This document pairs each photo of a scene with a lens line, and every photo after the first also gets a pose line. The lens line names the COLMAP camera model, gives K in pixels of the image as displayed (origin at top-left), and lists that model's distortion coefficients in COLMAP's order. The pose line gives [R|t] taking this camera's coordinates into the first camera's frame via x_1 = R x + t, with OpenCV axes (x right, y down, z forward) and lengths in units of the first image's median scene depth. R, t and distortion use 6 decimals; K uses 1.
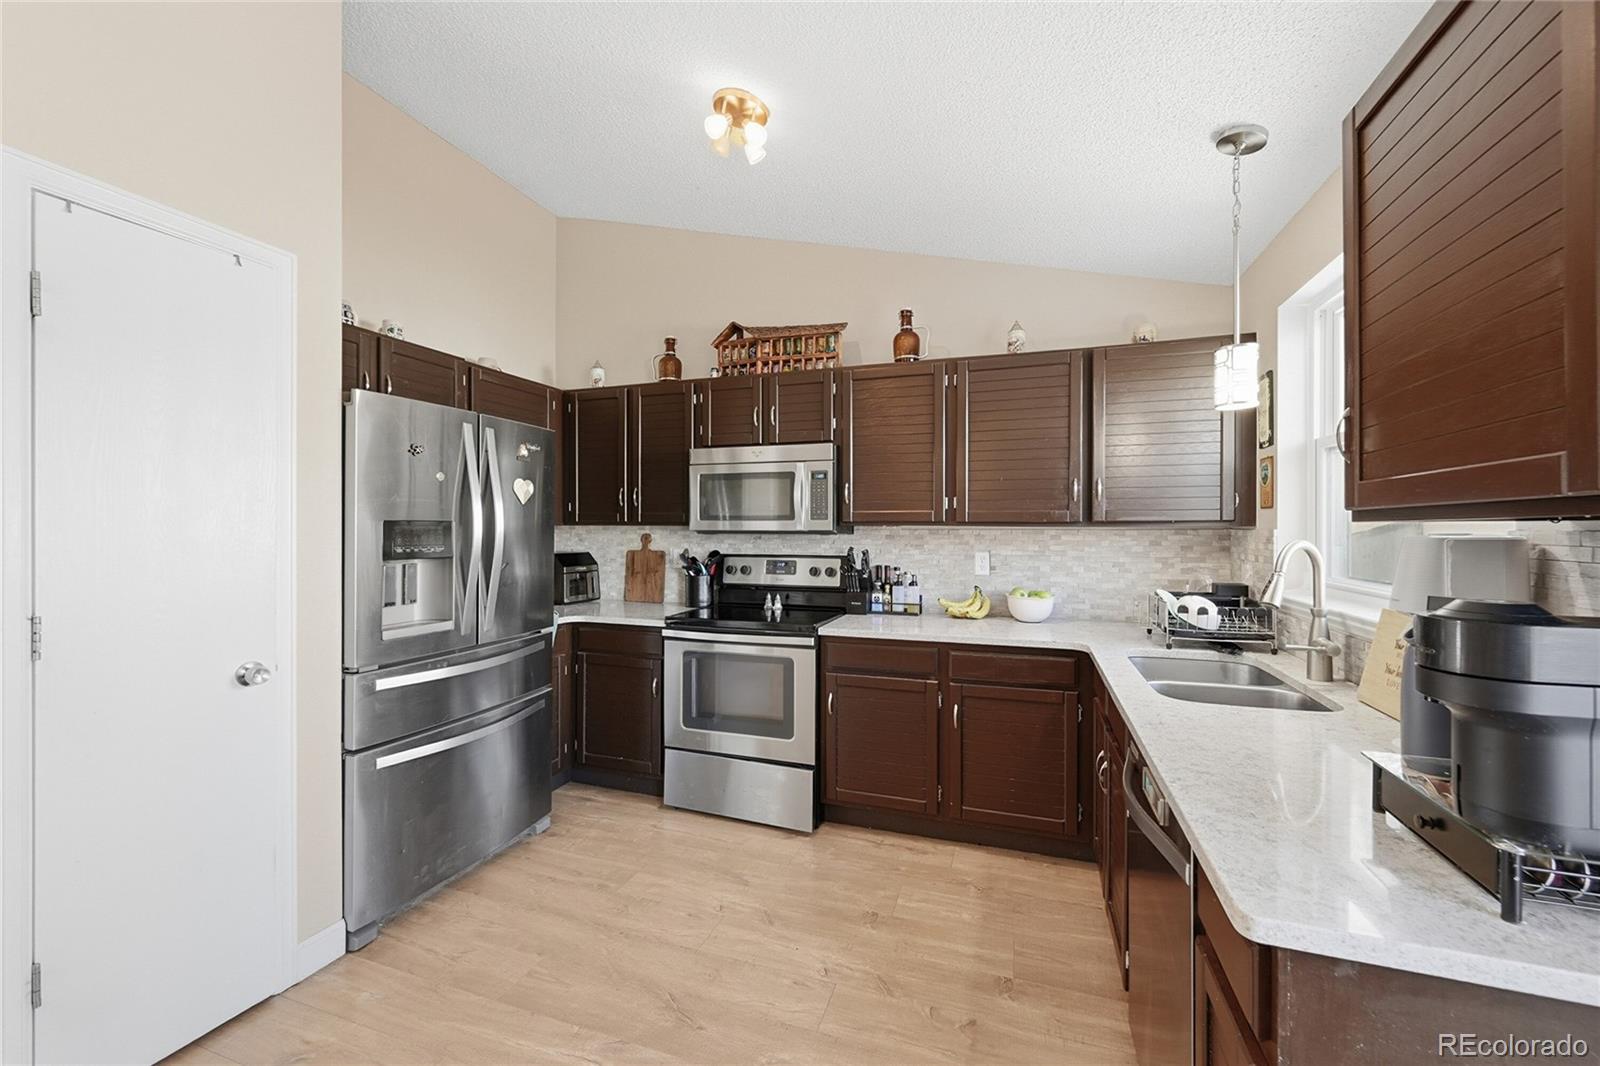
lens RADIAL K [[638.2, 0, 799.2], [0, 638.2, 529.2], [0, 0, 1]] dist [-0.000518, 0.000115]
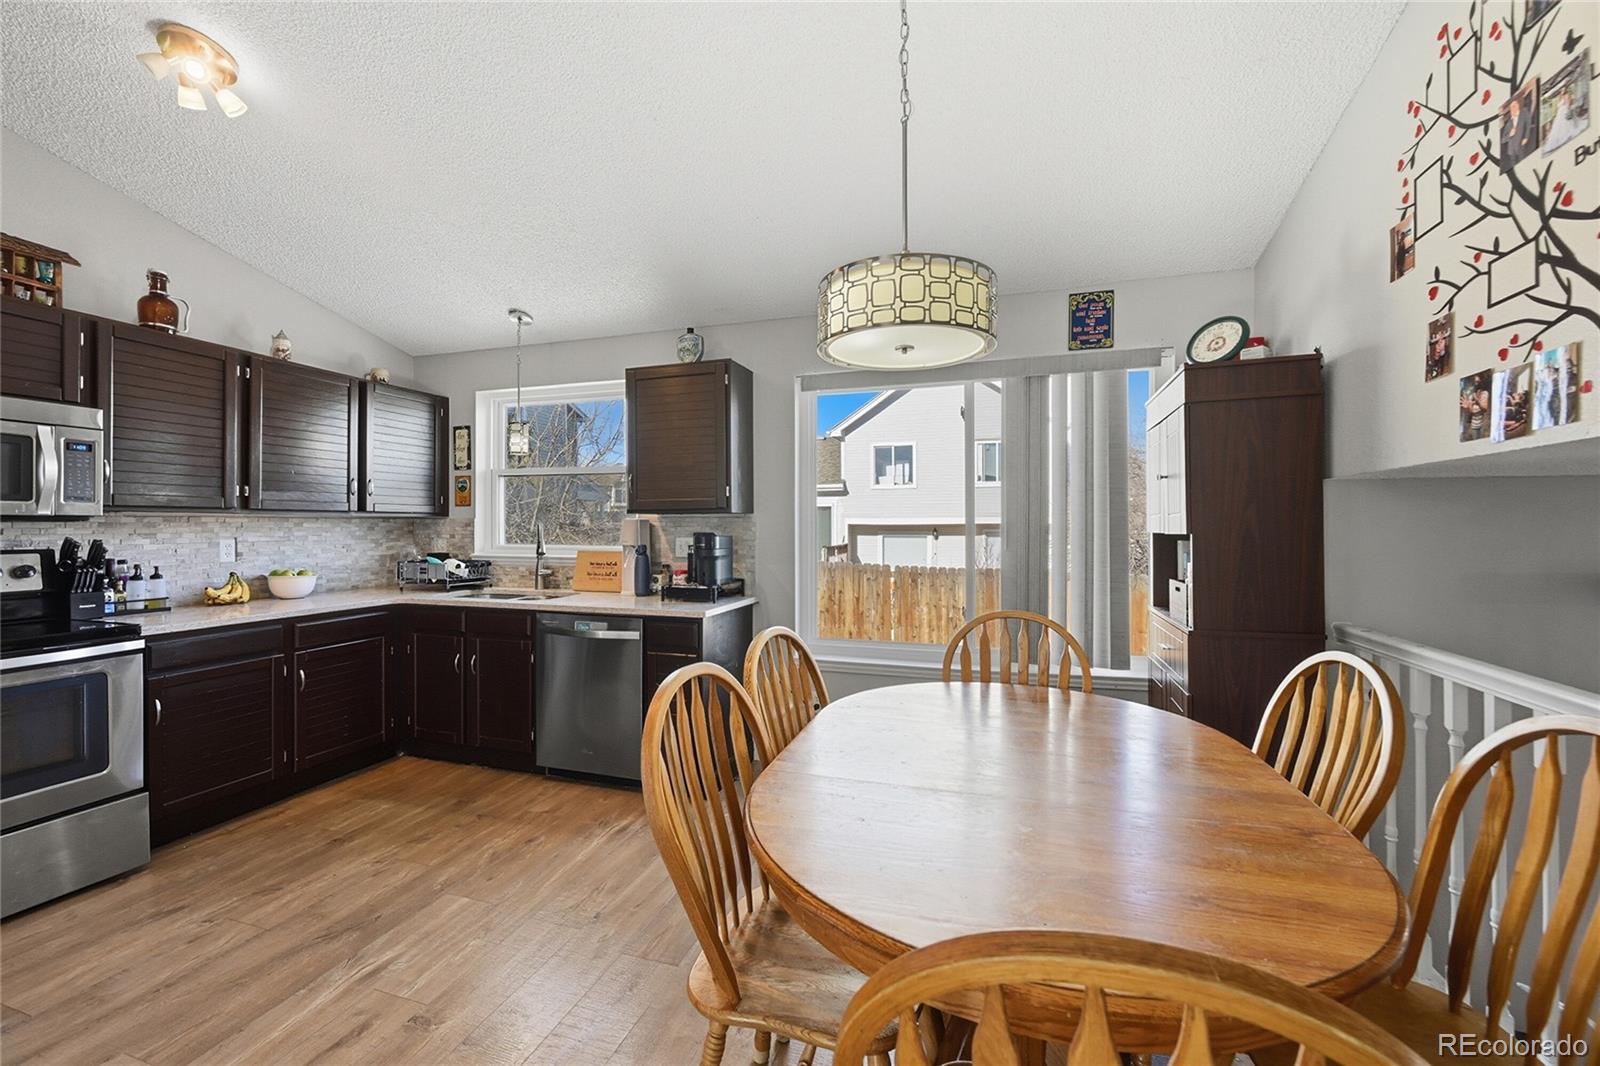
lens RADIAL K [[638.2, 0, 799.2], [0, 638.2, 529.2], [0, 0, 1]] dist [-0.000518, 0.000115]
pose [[-0.023728, -0.006445, 0.999698, -0.778721], [0.002444, 0.999976, 0.006505, 0.016018], [-0.999715, 0.002597, -0.023711, 0.120448]]
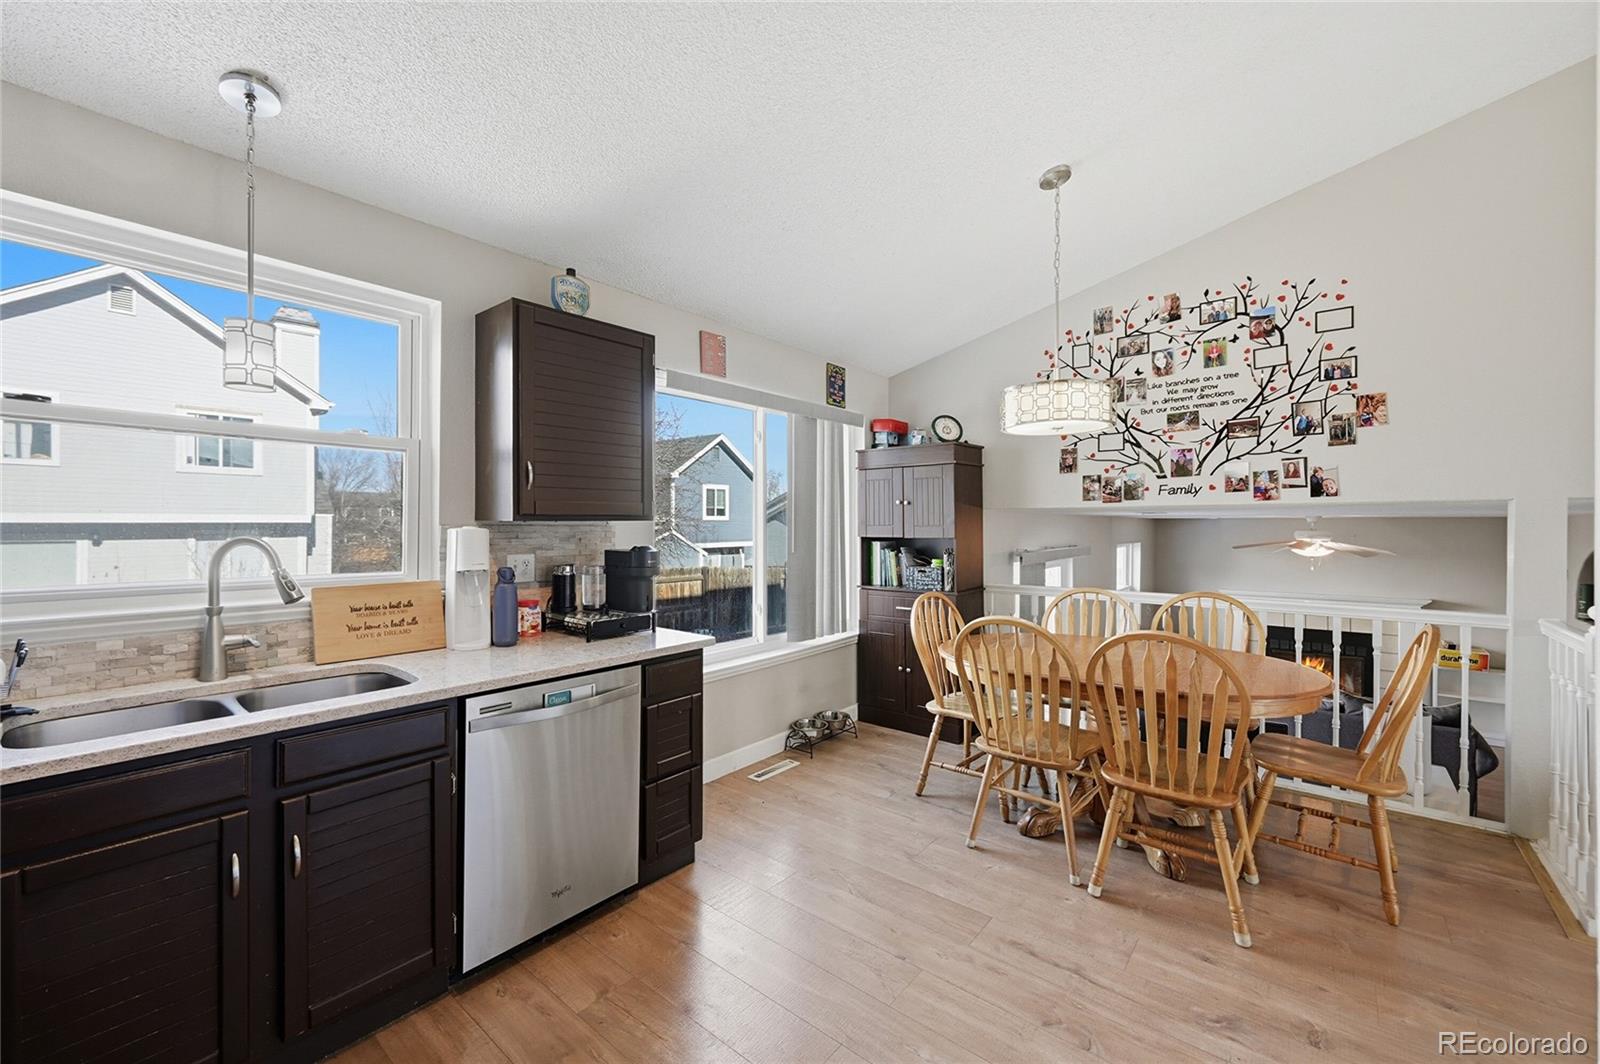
lens RADIAL K [[638.2, 0, 799.2], [0, 638.2, 528.2], [0, 0, 1]] dist [-0.000518, 0.000115]
pose [[-0.937385, -0.004919, 0.348261, -0.214662], [-0.002016, 0.999960, 0.008697, -0.002929], [-0.348290, 0.007451, -0.937357, 0.960128]]
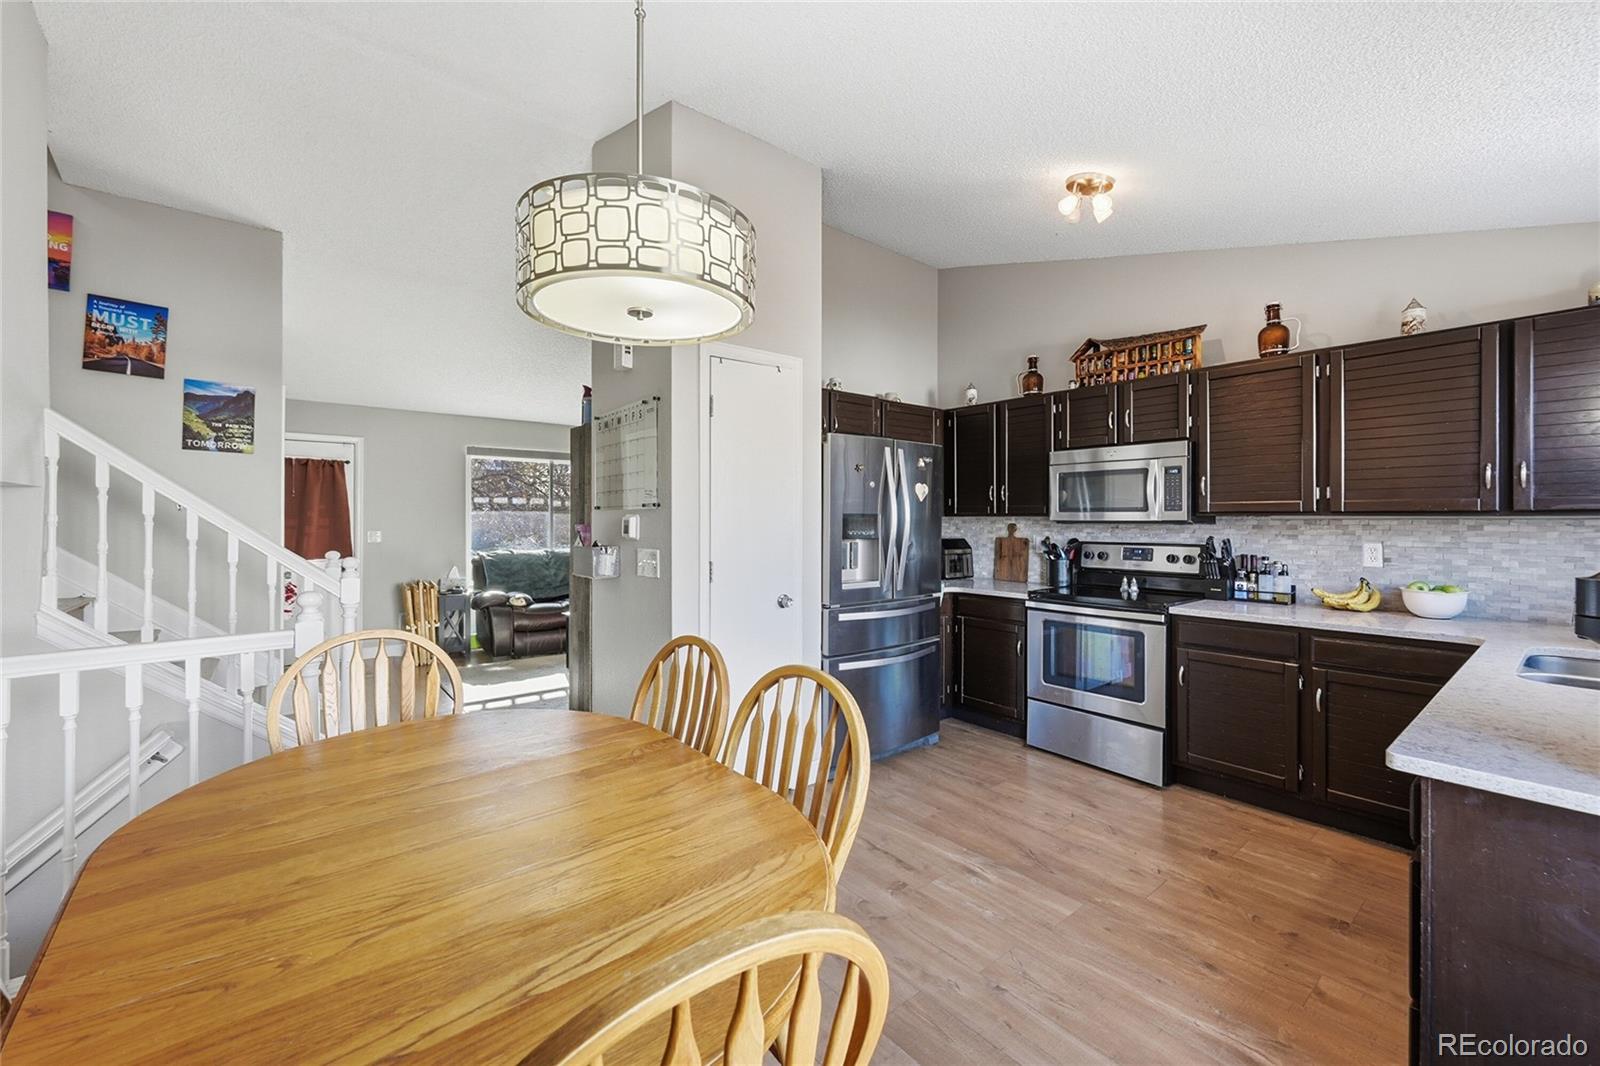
lens RADIAL K [[648.2, 0, 798.9], [0, 648.2, 520.9], [0, 0, 1]] dist [-0.000252, 0.000205]
pose [[0.851053, -0.000512, -0.525079, 0.068143], [0.000524, 1.000000, -0.000127, 0.002445], [0.525079, -0.000167, 0.851054, -0.286633]]
